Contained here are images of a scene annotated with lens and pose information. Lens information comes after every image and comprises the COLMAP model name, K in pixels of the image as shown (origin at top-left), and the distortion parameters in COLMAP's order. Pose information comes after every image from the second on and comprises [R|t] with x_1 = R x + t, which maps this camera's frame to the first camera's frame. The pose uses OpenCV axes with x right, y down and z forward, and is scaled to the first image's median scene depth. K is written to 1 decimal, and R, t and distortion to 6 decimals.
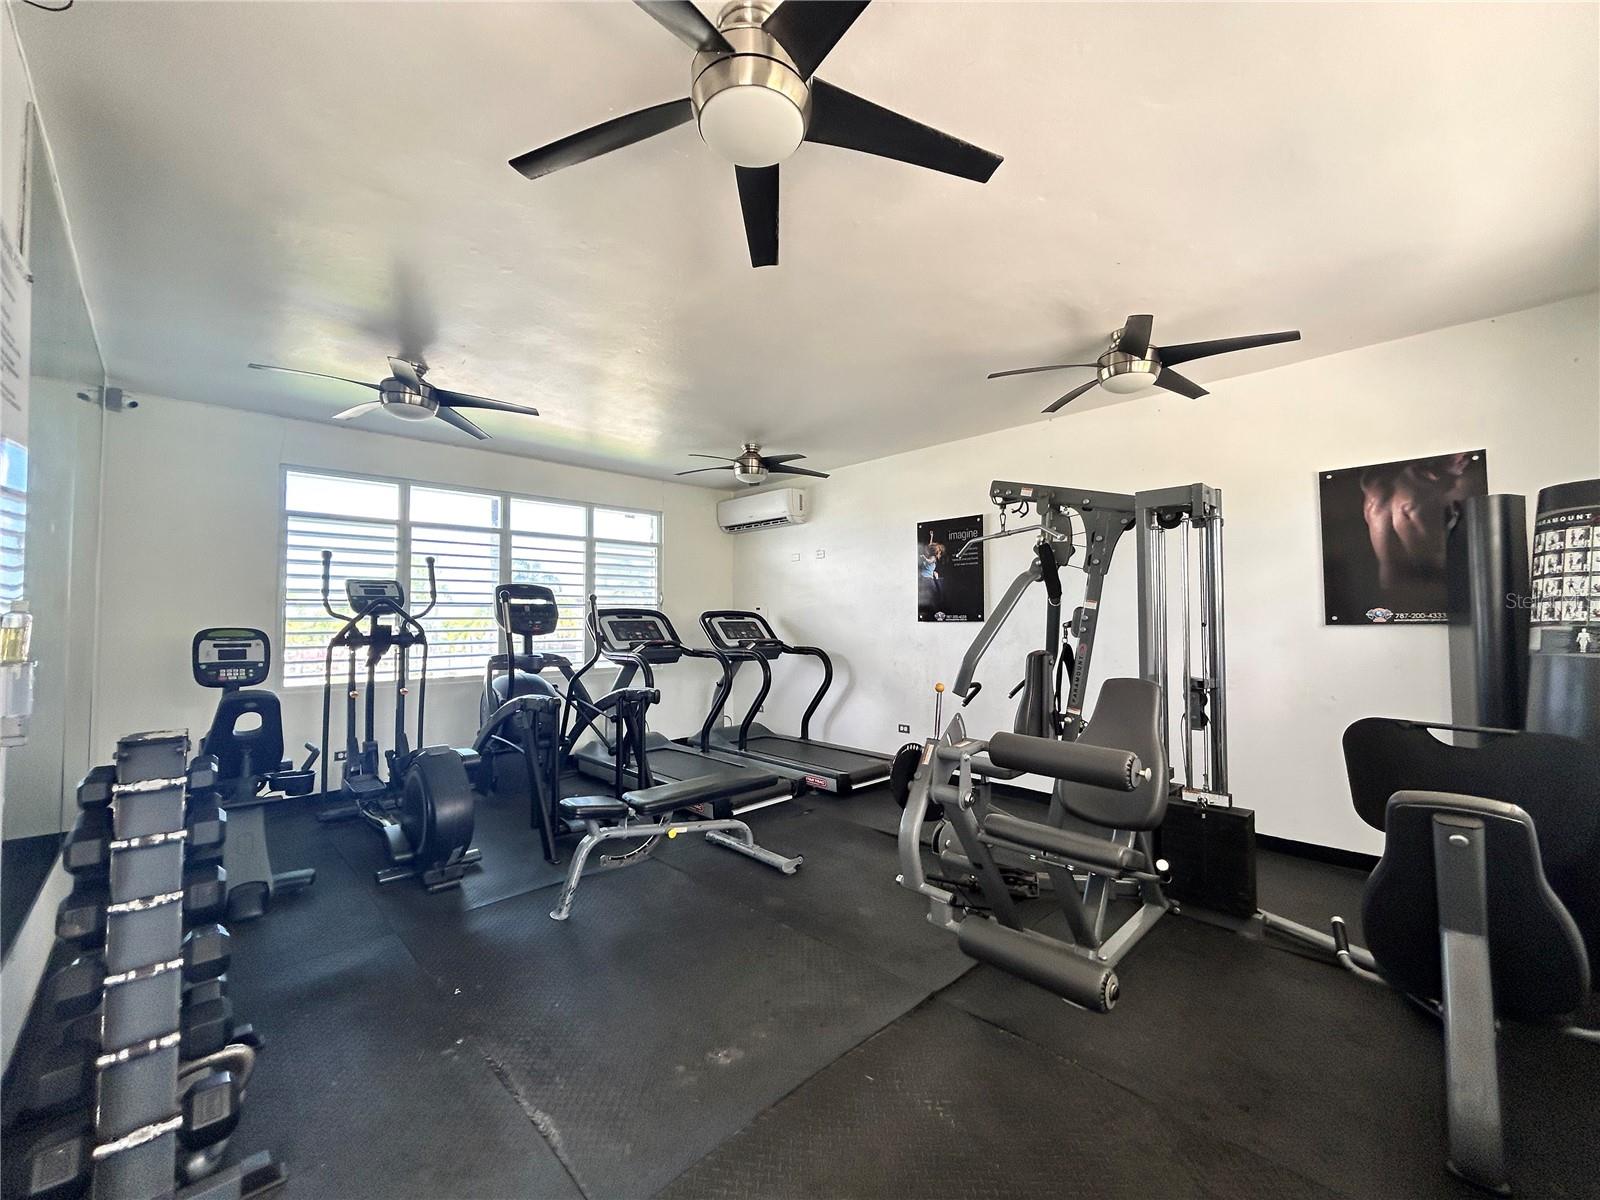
lens RADIAL K [[646.2, 0, 799.0], [0, 646.2, 598.3], [0, 0, 1]] dist [0.004298, 0.001111]
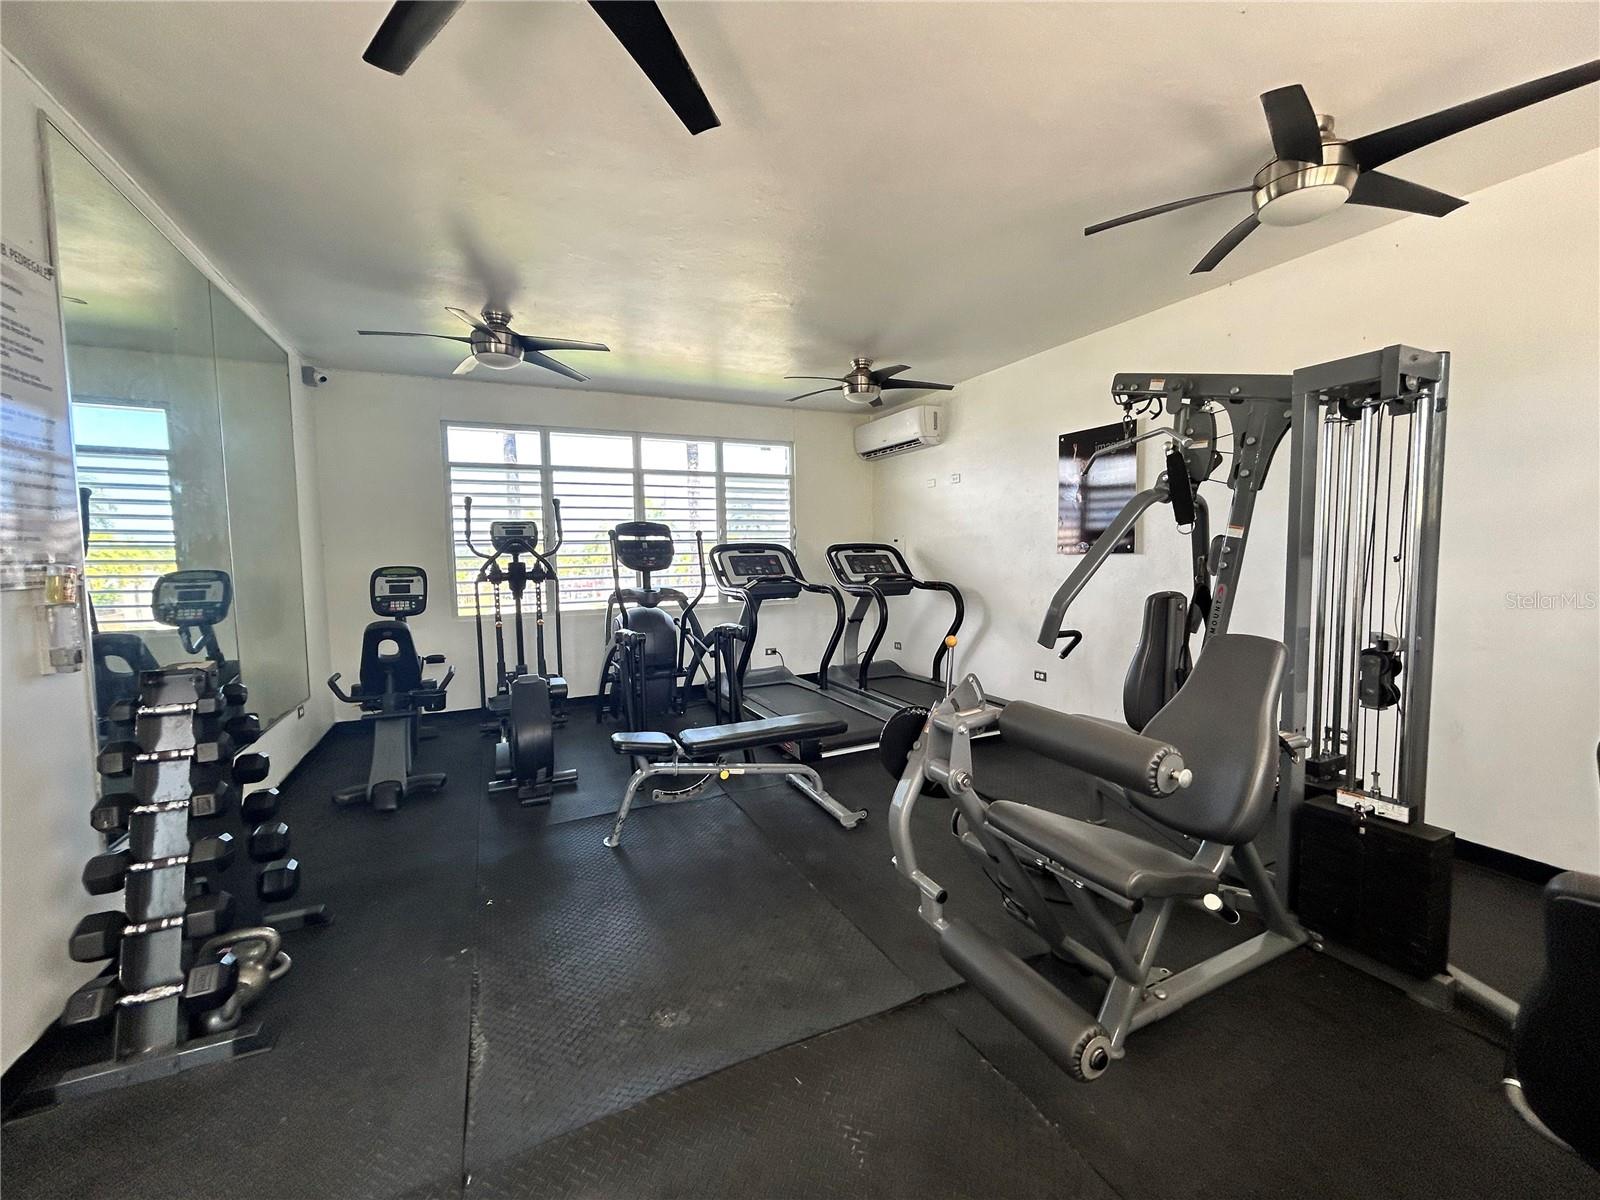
lens RADIAL K [[646.2, 0, 804.8], [0, 646.2, 596.2], [0, 0, 1]] dist [0.004298, 0.001111]
pose [[0.948587, 0.010915, -0.316329, 0.211301], [0.022572, 0.994528, 0.102003, -0.003876], [0.315712, -0.103899, 0.943150, 0.129067]]
